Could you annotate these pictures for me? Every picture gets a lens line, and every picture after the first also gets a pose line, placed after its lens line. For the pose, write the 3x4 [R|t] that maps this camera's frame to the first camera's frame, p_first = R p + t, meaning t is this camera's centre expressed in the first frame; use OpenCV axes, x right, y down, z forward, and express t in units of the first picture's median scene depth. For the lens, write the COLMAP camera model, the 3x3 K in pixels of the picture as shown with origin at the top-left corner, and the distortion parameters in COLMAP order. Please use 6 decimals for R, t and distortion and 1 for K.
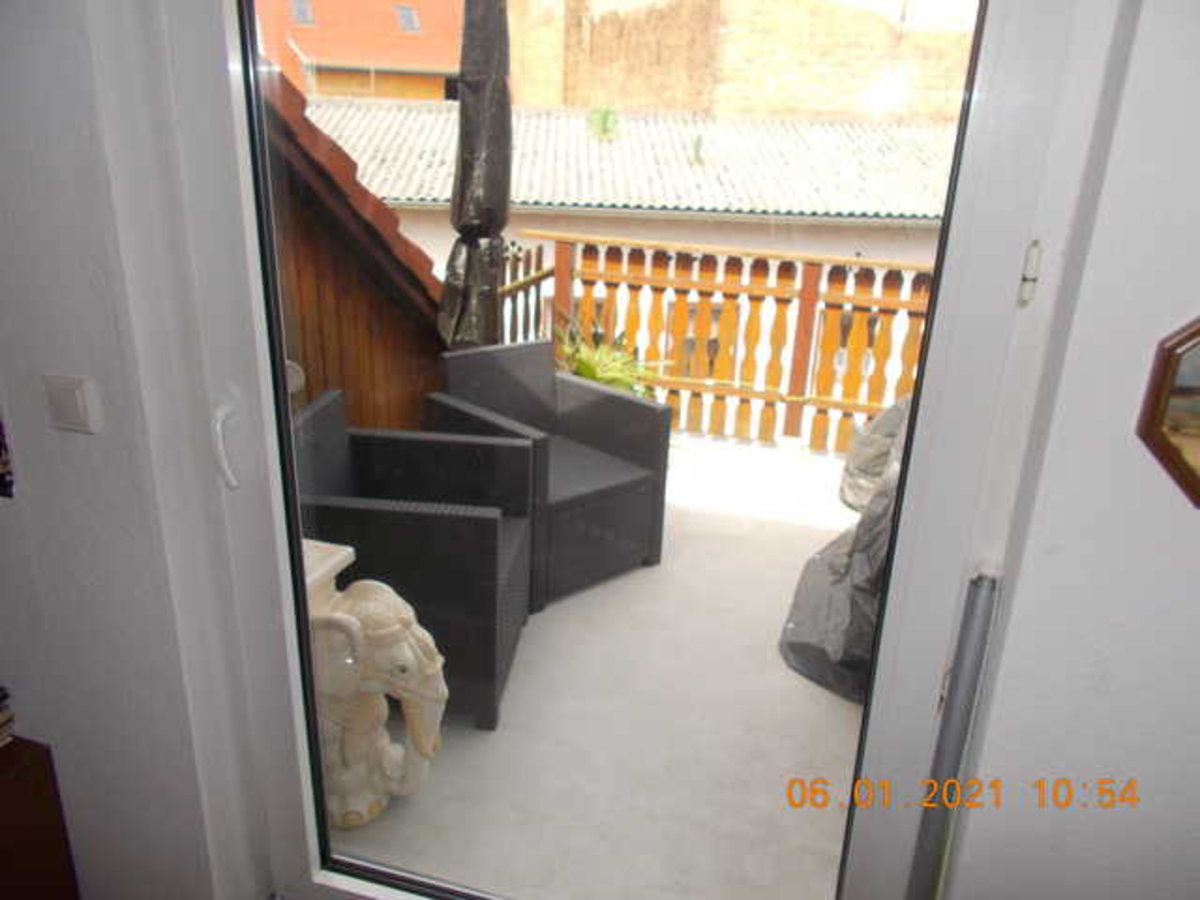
lens RADIAL K [[903.1, 0, 600.0], [0, 903.1, 450.0], [0, 0, 1]] dist [0.025251, 0.001910]
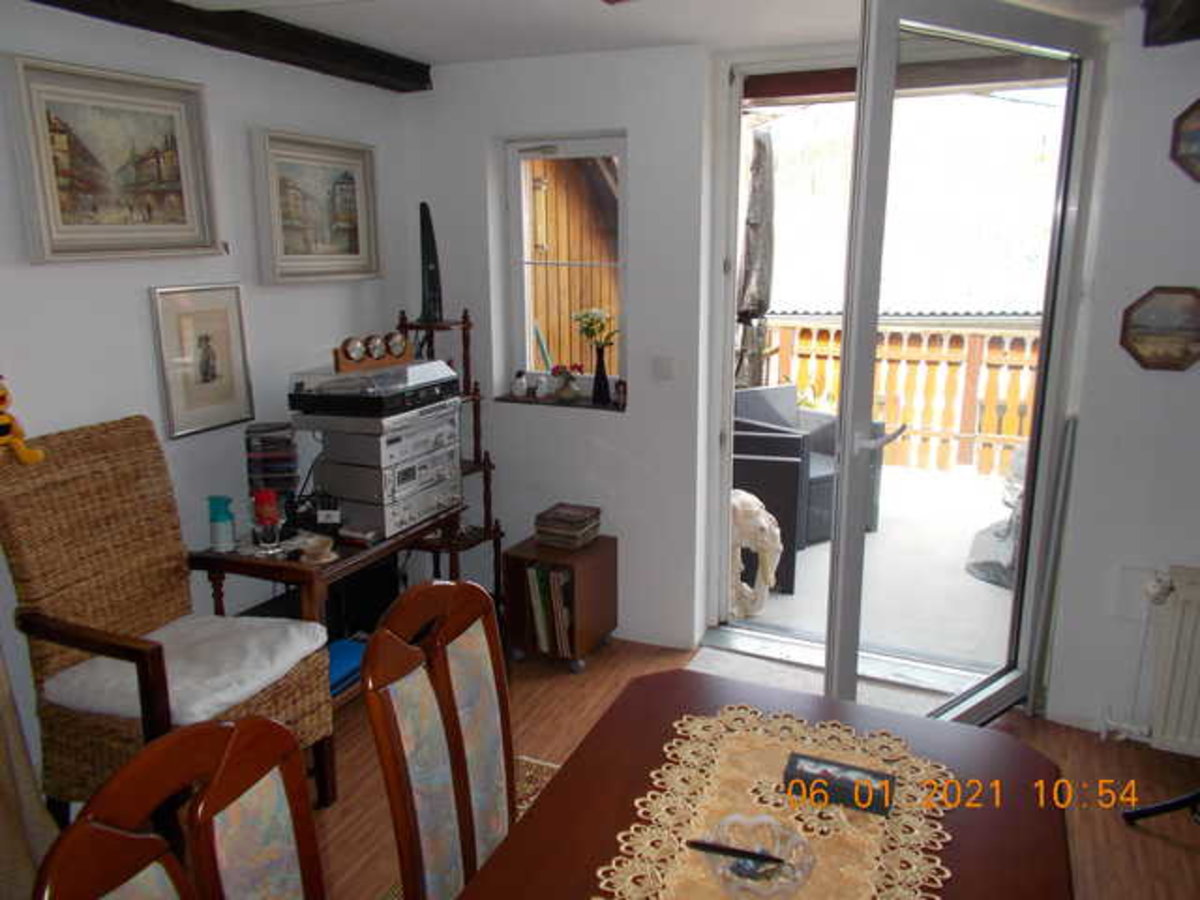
lens RADIAL K [[908.2, 0, 600.0], [0, 908.2, 450.0], [0, 0, 1]] dist [0.069134, -0.000502]
pose [[0.989320, -0.002453, -0.145736, -0.160702], [-0.015674, 0.992270, -0.123101, 0.184758], [0.144912, 0.124071, 0.981635, -0.545003]]
